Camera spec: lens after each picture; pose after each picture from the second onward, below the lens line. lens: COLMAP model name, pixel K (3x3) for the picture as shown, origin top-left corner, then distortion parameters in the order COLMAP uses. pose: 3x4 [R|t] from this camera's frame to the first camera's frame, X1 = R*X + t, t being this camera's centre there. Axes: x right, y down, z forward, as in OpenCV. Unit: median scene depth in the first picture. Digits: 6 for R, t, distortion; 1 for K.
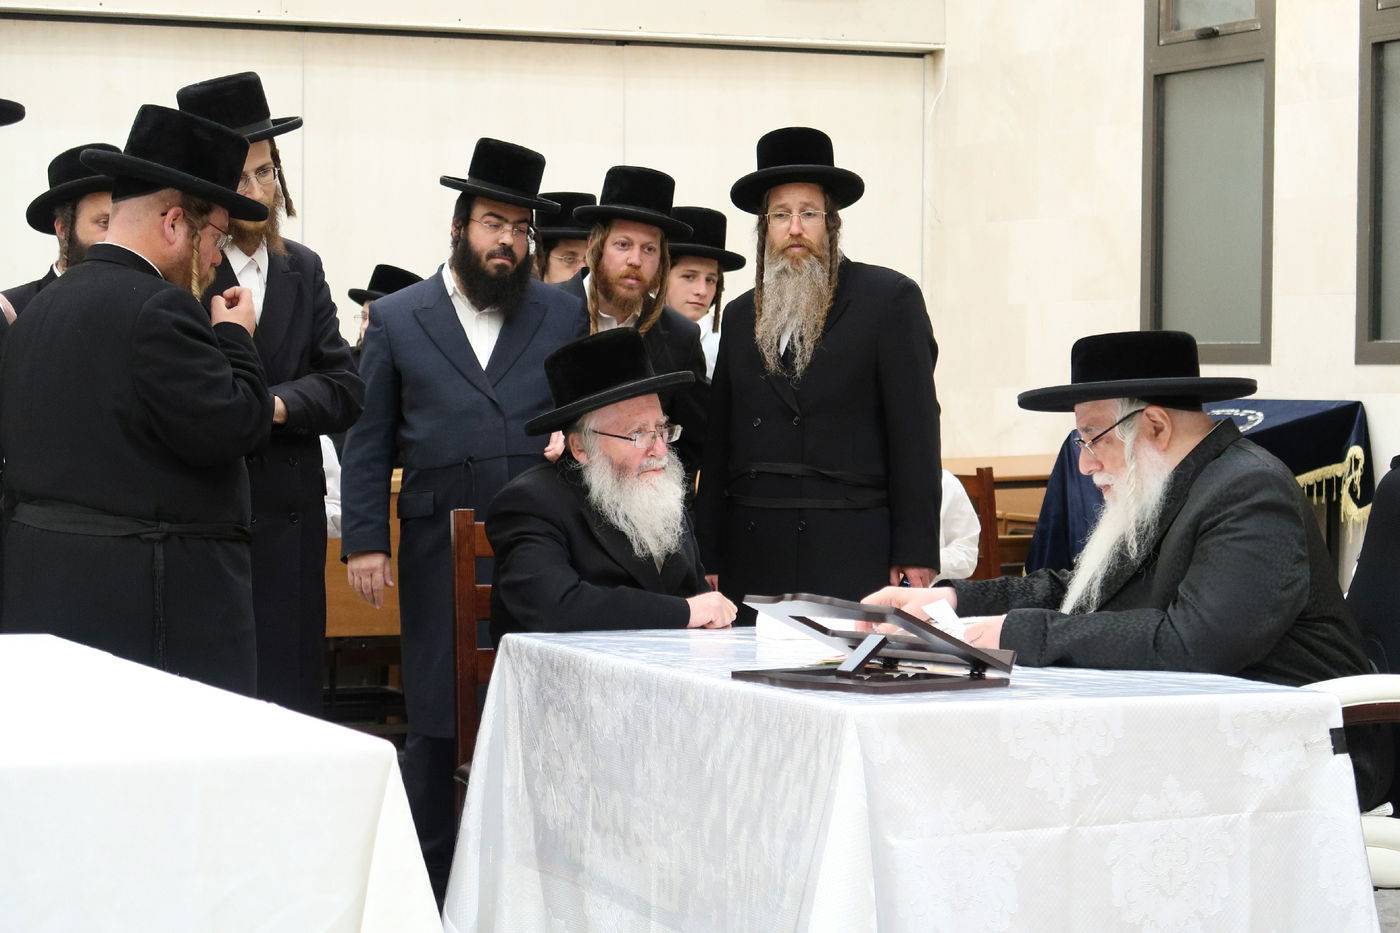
lens RADIAL K [[3530.8, 0, 696.3], [0, 3530.8, 440.1], [0, 0, 1]] dist [0.073206, -0.770850]
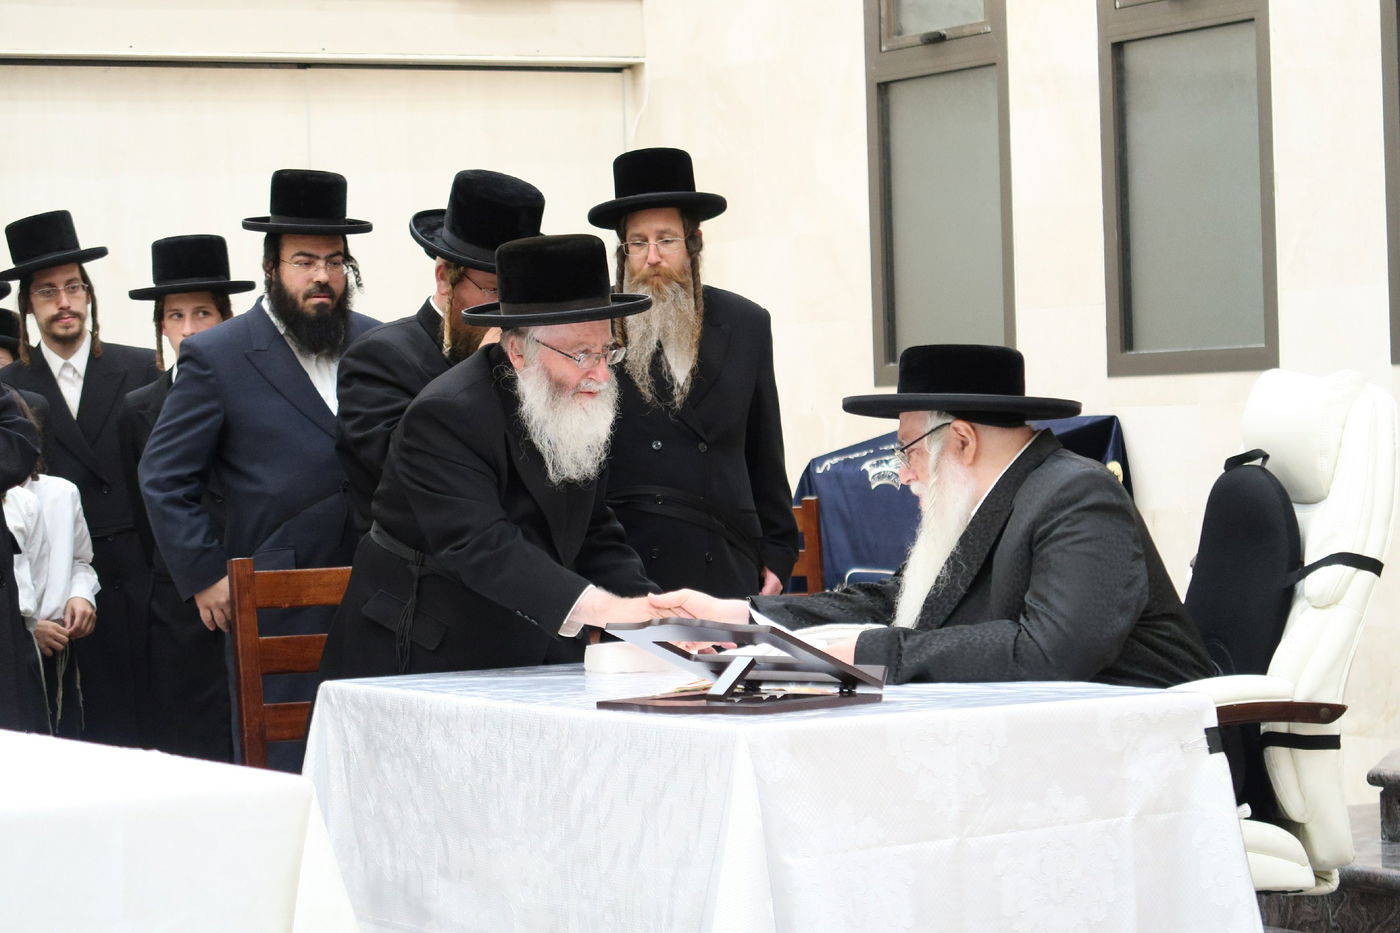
lens RADIAL K [[3896.5, 0, 701.5], [0, 3896.5, 438.5], [0, 0, 1]] dist [-0.018205, -0.210621]
pose [[0.993386, -0.040474, 0.107451, -0.072656], [0.042068, 0.999035, -0.012614, 0.007498], [-0.106837, 0.017051, 0.994130, -0.074687]]
